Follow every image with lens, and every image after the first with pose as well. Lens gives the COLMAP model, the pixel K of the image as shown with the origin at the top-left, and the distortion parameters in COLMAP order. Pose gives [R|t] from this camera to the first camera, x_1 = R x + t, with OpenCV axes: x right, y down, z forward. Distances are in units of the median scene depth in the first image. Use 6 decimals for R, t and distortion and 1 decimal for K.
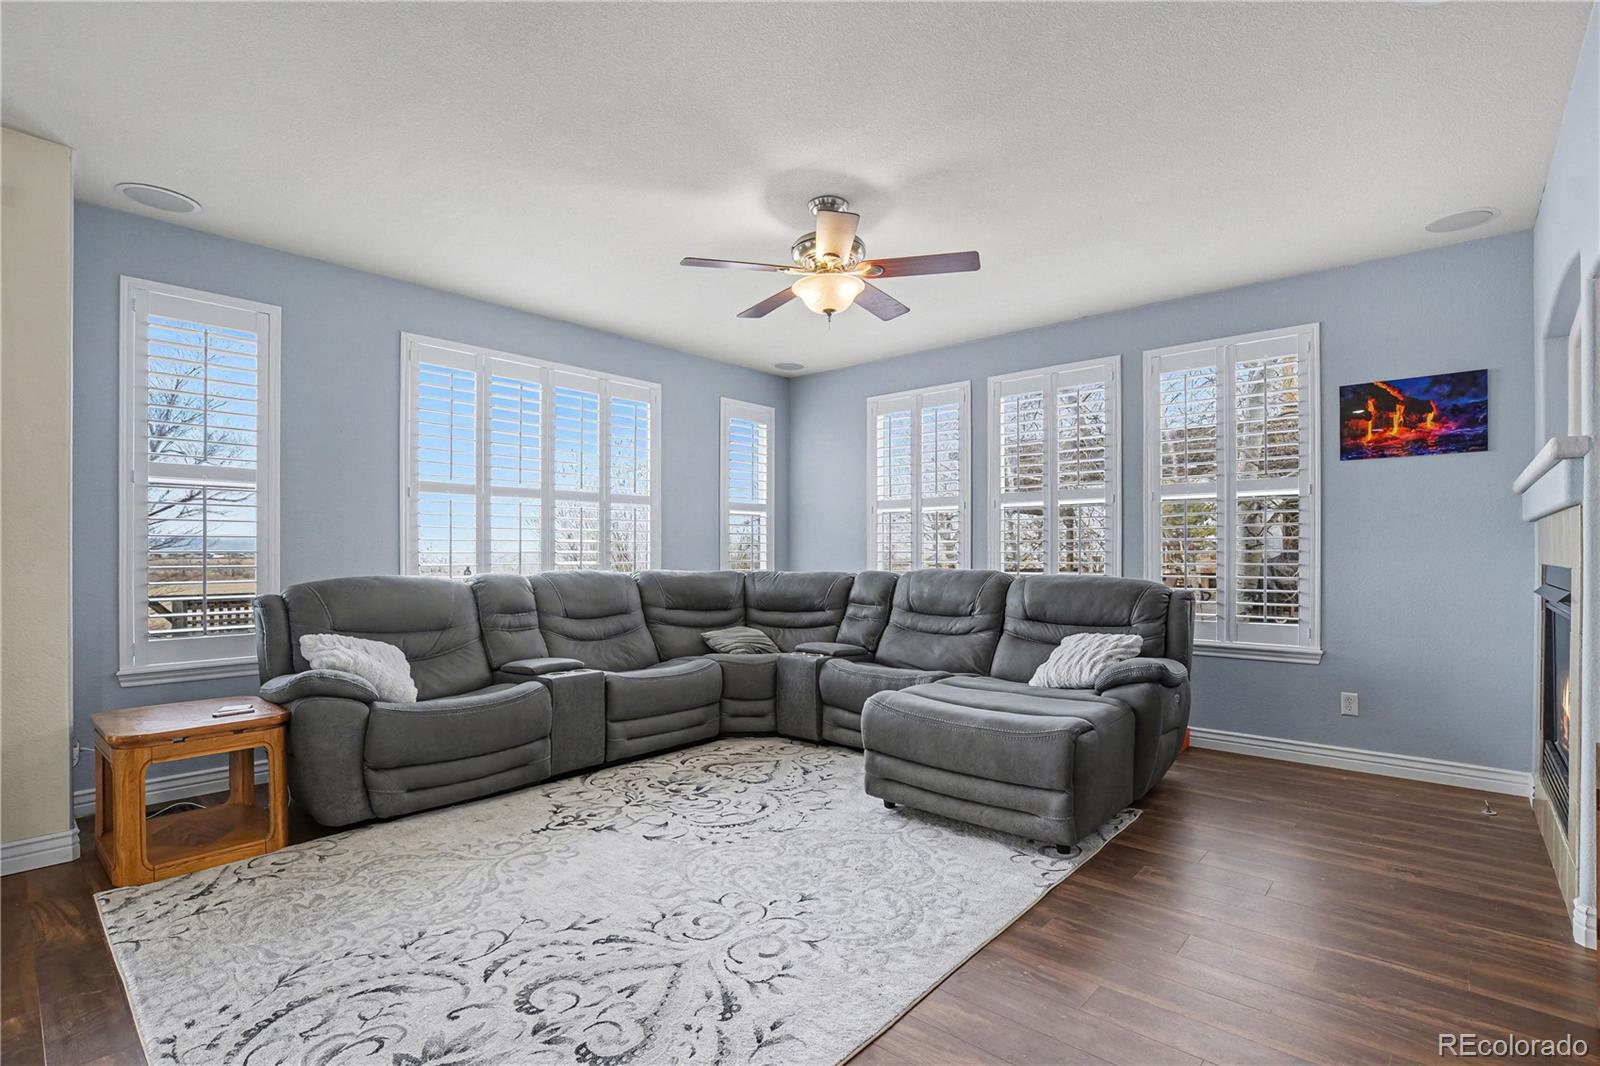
lens RADIAL K [[742.5, 0, 830.7], [0, 742.5, 548.5], [0, 0, 1]] dist [-0.026823, 0.002580]
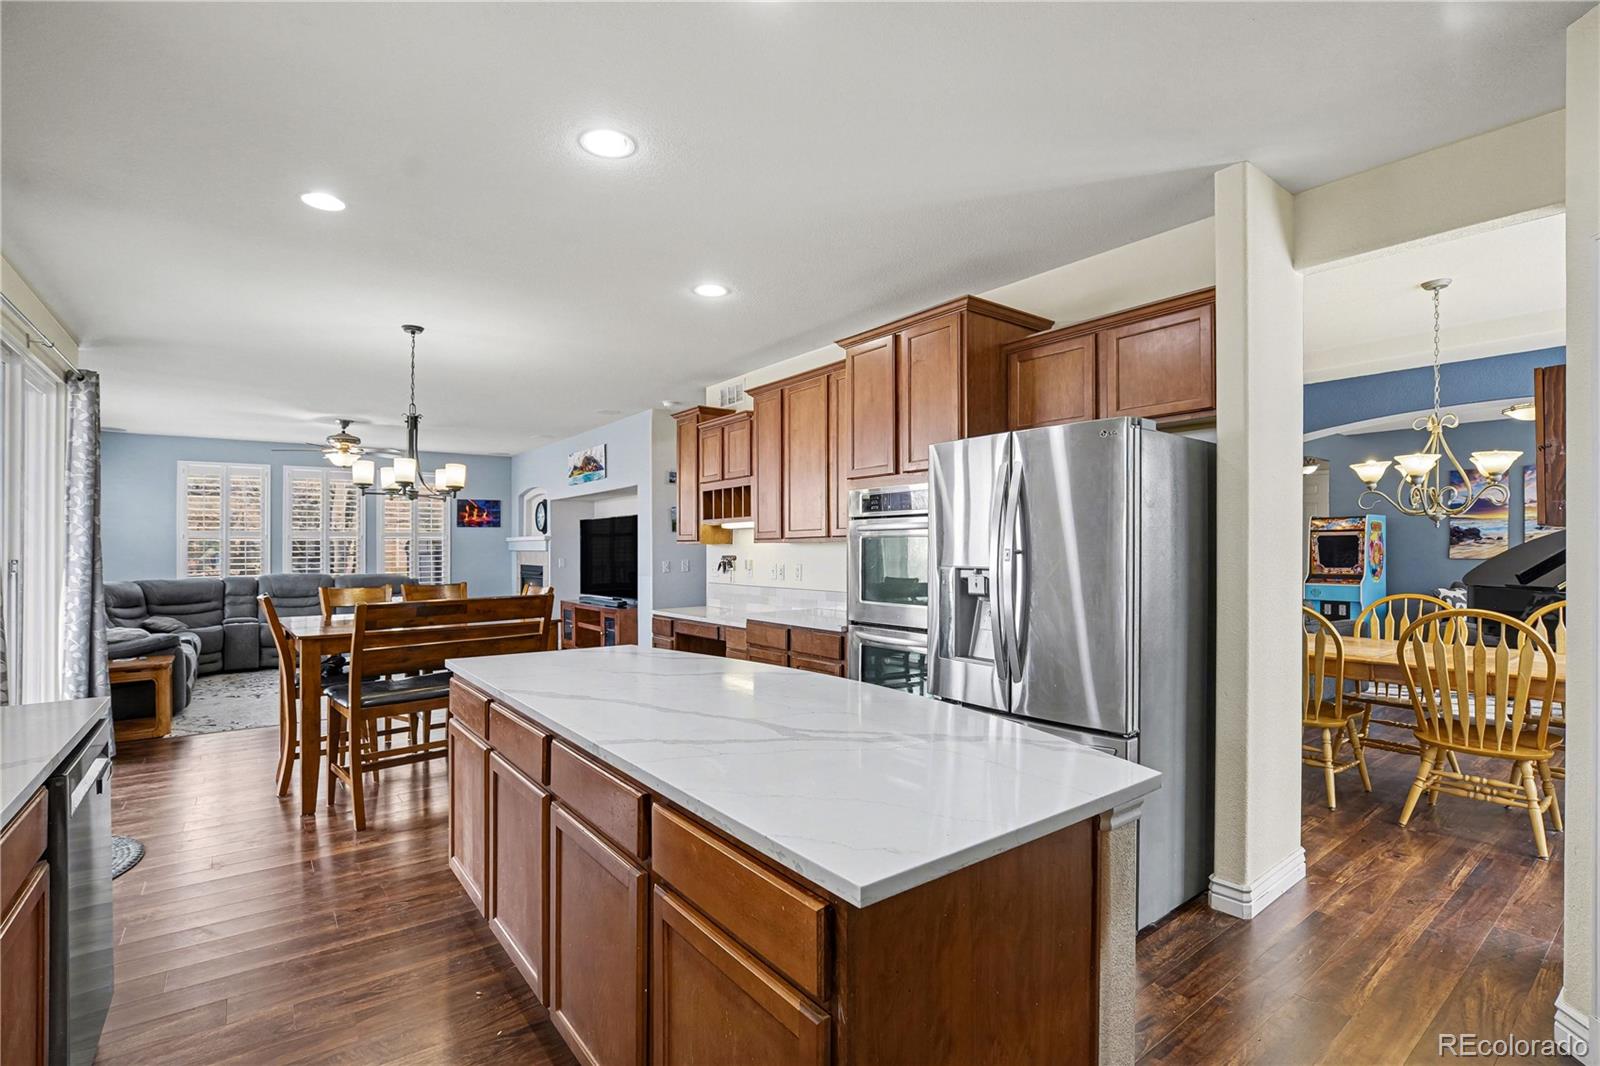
lens RADIAL K [[742.5, 0, 798.2], [0, 742.5, 541.3], [0, 0, 1]] dist [-0.026823, 0.002580]
pose [[0.211146, 0.006300, 0.977434, -1.538355], [-0.001782, 0.999980, -0.006060, -0.049802], [-0.977453, -0.000463, 0.211153, -0.720707]]
